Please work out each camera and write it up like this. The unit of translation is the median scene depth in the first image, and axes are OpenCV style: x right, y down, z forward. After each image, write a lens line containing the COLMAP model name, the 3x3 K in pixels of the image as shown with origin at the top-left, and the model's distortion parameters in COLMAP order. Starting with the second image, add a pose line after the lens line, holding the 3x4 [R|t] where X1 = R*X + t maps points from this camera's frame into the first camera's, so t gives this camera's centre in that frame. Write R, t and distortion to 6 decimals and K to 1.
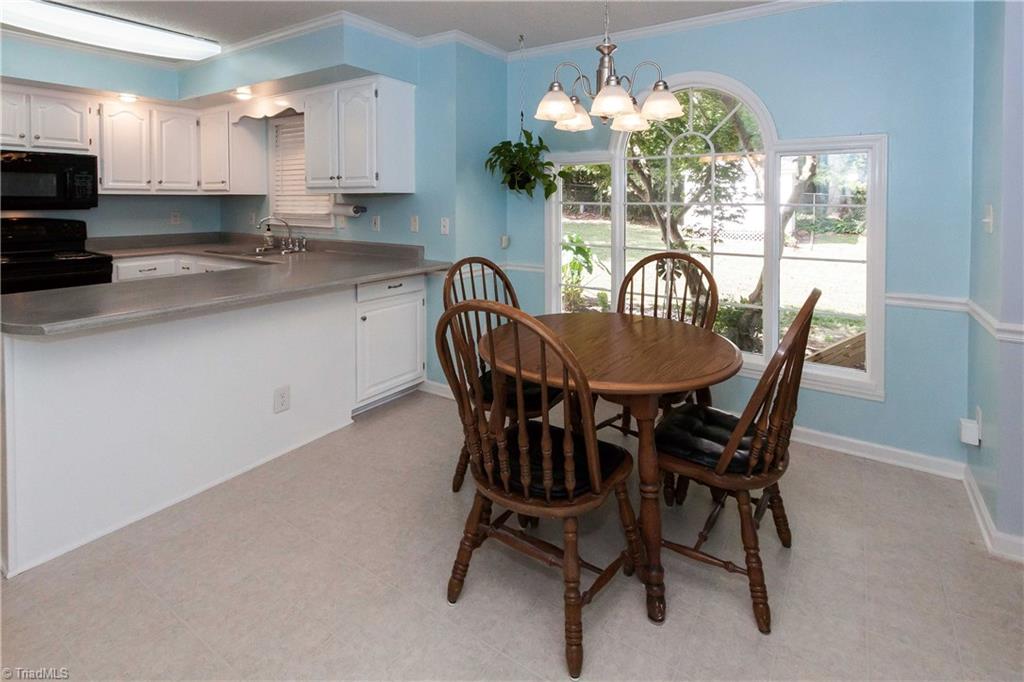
lens RADIAL K [[497.2, 0, 512.0], [0, 497.2, 341.0], [0, 0, 1]] dist [0.021321, -0.000193]
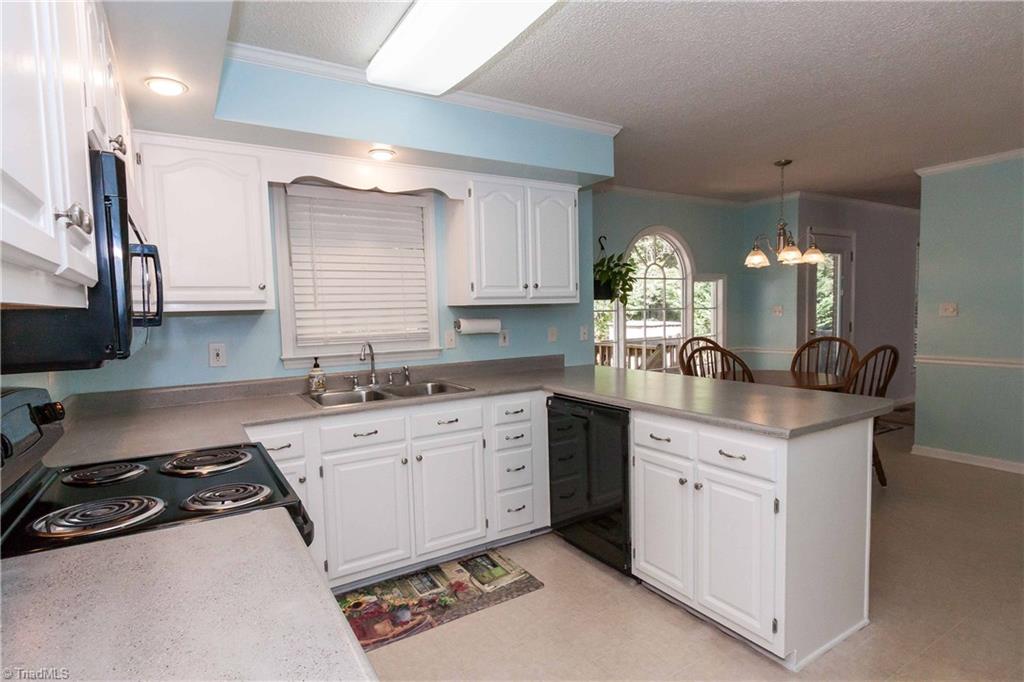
lens RADIAL K [[526.7, 0, 512.0], [0, 526.7, 341.0], [0, 0, 1]] dist [0.002040, 0.000578]
pose [[0.408259, -0.059710, 0.910911, -1.104923], [0.271205, 0.960738, -0.058574, -0.175112], [-0.871649, 0.270957, 0.408424, 0.621891]]
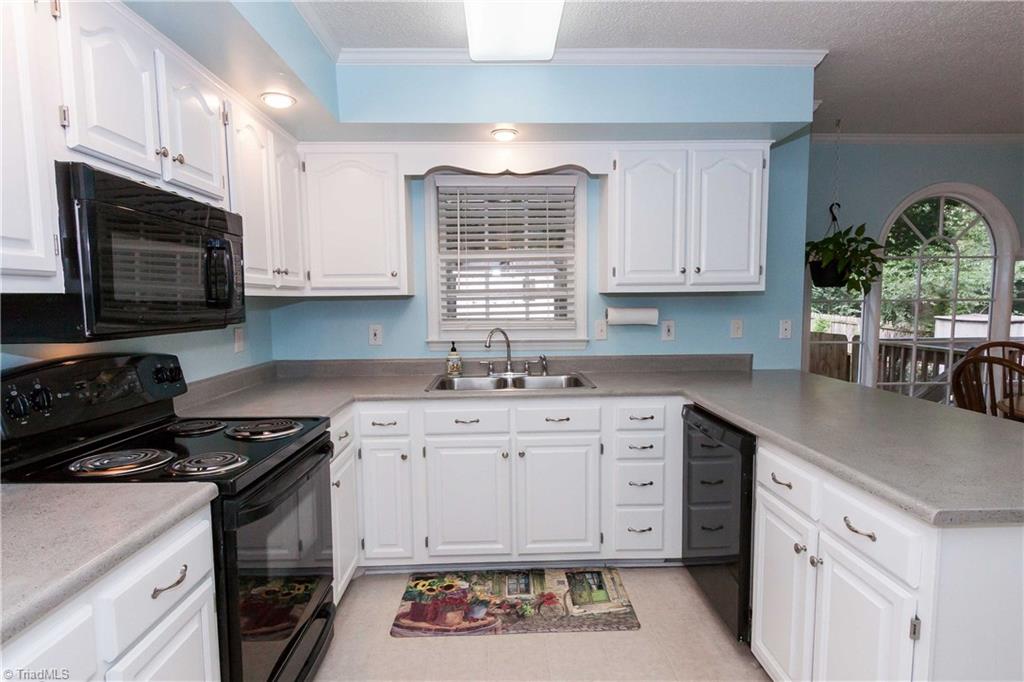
lens RADIAL K [[526.7, 0, 512.0], [0, 526.7, 341.0], [0, 0, 1]] dist [0.002040, 0.000578]
pose [[0.808800, -0.049532, 0.585994, -0.931601], [0.166752, 0.974866, -0.147753, -0.144733], [-0.563947, 0.217218, 0.796731, 0.512328]]
